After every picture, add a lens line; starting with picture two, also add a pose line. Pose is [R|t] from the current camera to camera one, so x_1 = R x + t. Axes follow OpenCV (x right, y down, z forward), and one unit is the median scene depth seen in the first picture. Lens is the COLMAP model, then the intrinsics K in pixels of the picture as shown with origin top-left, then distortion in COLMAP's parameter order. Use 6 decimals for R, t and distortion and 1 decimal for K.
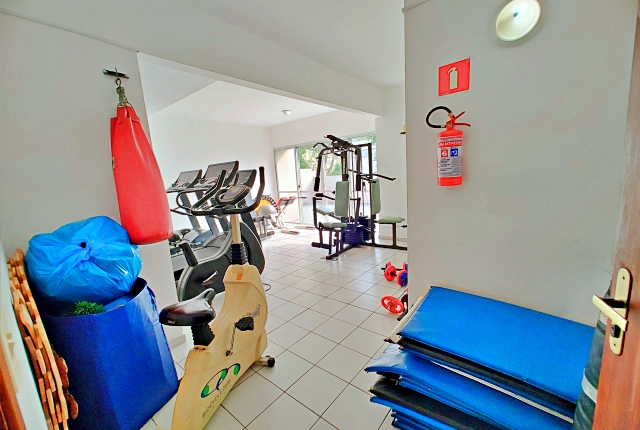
lens RADIAL K [[264.9, 0, 320.3], [0, 264.9, 216.0], [0, 0, 1]] dist [0.003193, -0.000485]
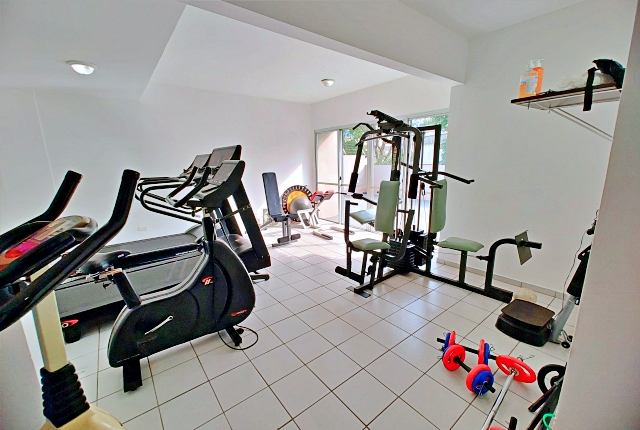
lens RADIAL K [[264.9, 0, 321.8], [0, 264.9, 217.4], [0, 0, 1]] dist [0.003193, -0.000485]
pose [[0.977616, 0.090074, -0.190139, 0.047844], [-0.078253, 0.994556, 0.068804, -0.067601], [0.195302, -0.052385, 0.979343, 0.280119]]
